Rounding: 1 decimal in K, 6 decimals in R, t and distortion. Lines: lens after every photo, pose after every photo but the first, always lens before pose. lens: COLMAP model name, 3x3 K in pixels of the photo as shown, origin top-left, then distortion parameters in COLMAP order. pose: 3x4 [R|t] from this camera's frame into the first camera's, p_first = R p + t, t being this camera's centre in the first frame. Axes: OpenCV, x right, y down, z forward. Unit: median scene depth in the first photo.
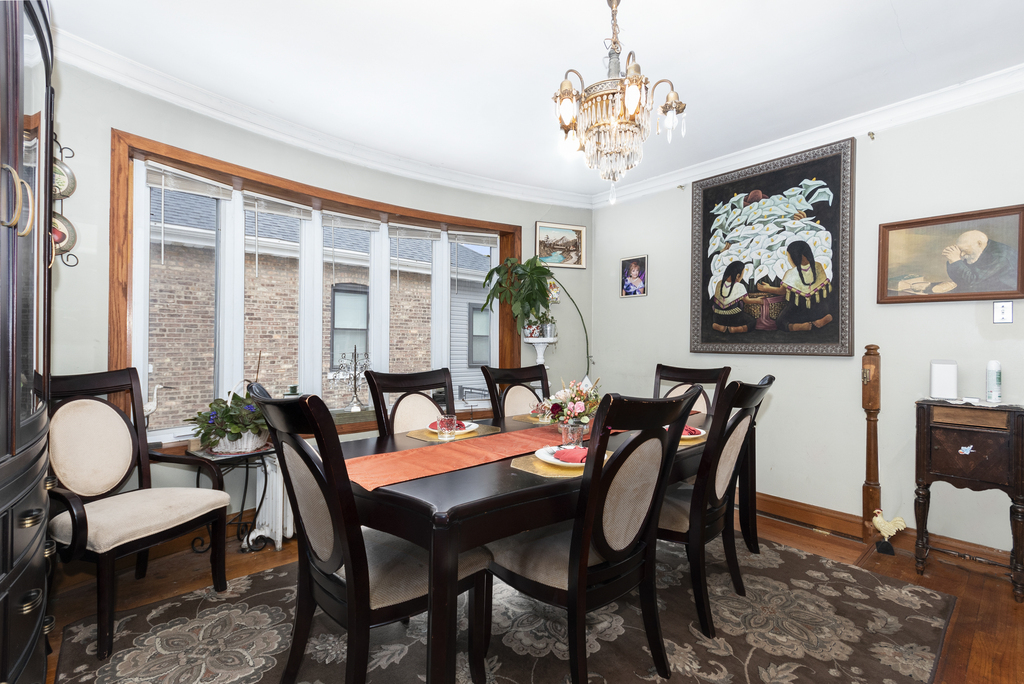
lens RADIAL K [[449.6, 0, 513.0], [0, 449.6, 339.4], [0, 0, 1]] dist [0.002084, -0.000102]
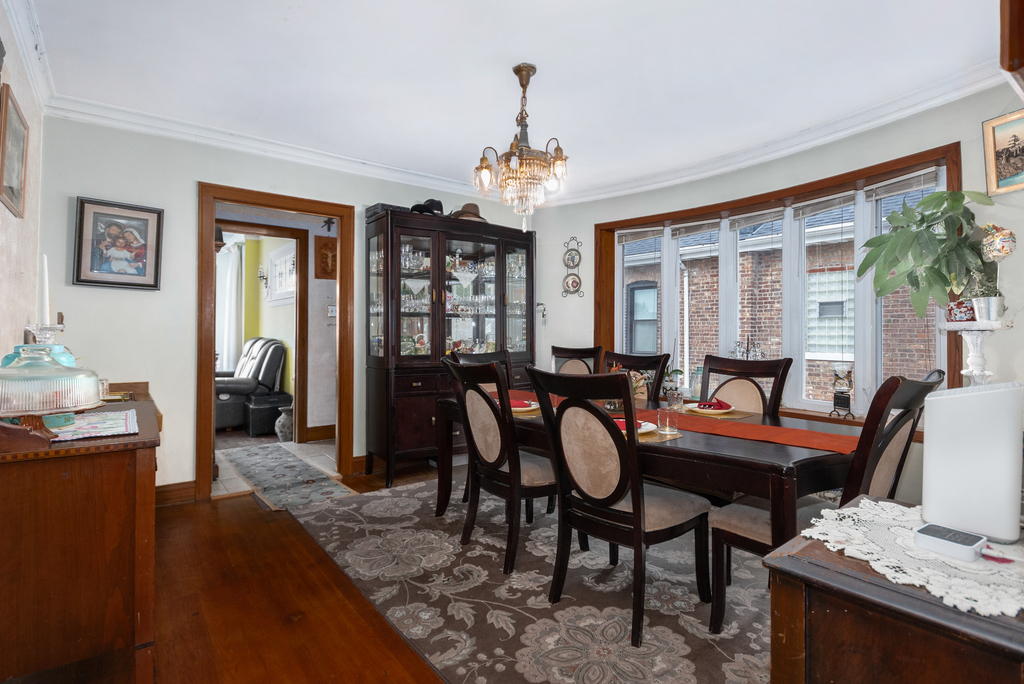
lens RADIAL K [[526.1, 0, 512.9], [0, 526.1, 332.4], [0, 0, 1]] dist [-0.001816, -0.000078]
pose [[-0.048763, 0.008986, -0.998770, 1.262700], [-0.012783, 0.999872, 0.009620, 0.017981], [0.998729, 0.013236, -0.048642, 0.730912]]
